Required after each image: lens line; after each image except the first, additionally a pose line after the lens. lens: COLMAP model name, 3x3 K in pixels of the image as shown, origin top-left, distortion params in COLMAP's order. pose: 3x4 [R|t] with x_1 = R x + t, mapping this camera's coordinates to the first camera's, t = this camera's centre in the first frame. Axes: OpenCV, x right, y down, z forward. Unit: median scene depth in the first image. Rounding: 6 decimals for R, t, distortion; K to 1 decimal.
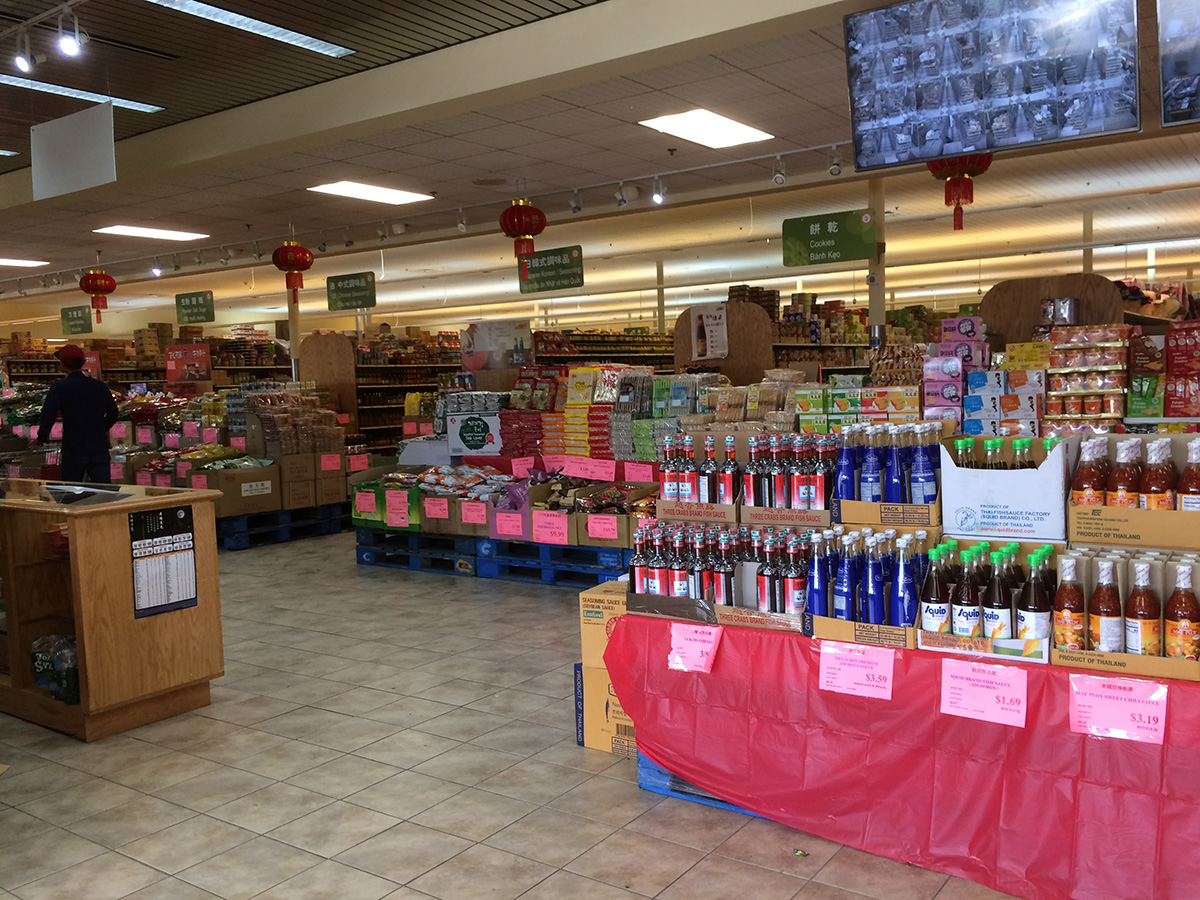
lens RADIAL K [[1032.2, 0, 588.4], [0, 1032.2, 447.0], [0, 0, 1]] dist [0.090055, -0.133217]
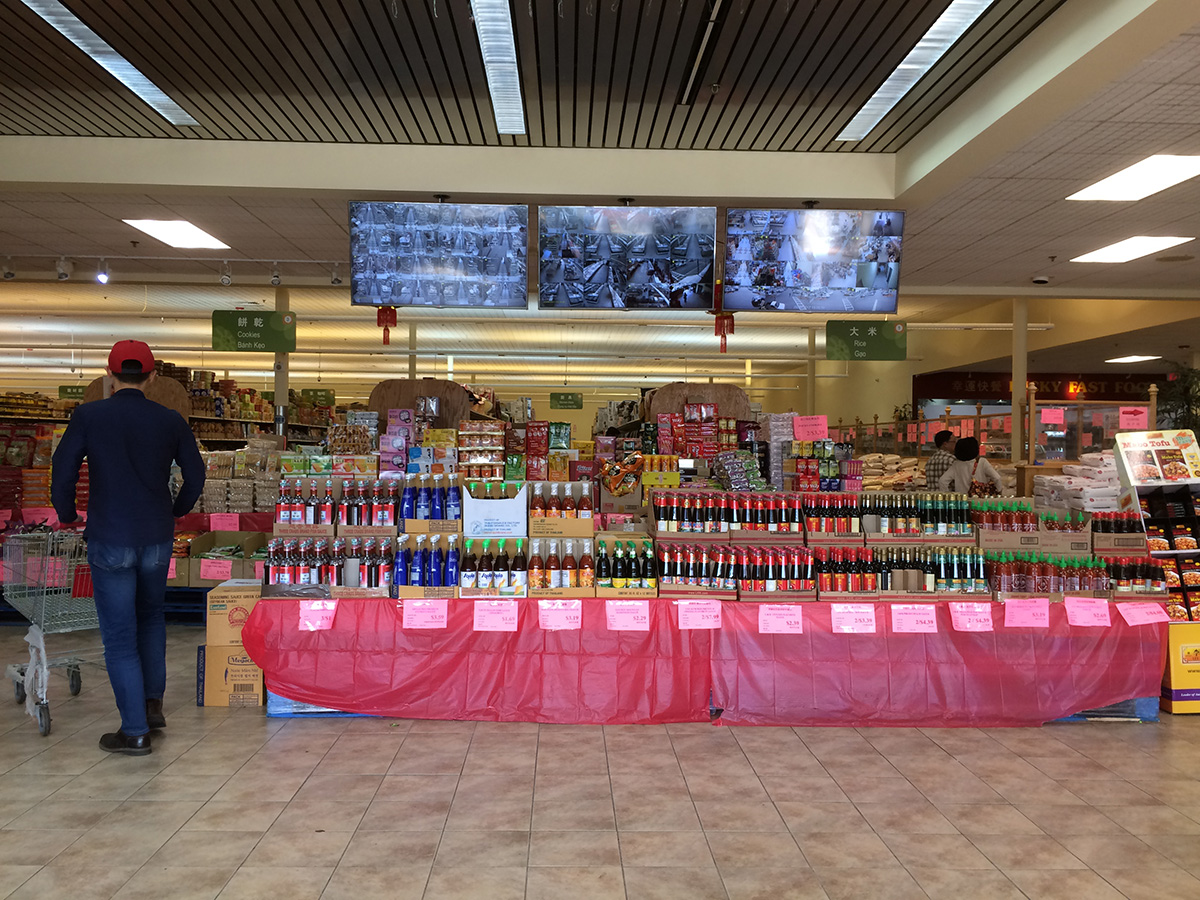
lens RADIAL K [[1032.2, 0, 588.4], [0, 1032.2, 447.0], [0, 0, 1]] dist [0.090055, -0.133217]
pose [[0.795873, 0.041973, 0.604007, -0.507405], [0.002713, 0.997337, -0.072880, 0.055059], [-0.605458, 0.059642, 0.793640, -0.481778]]
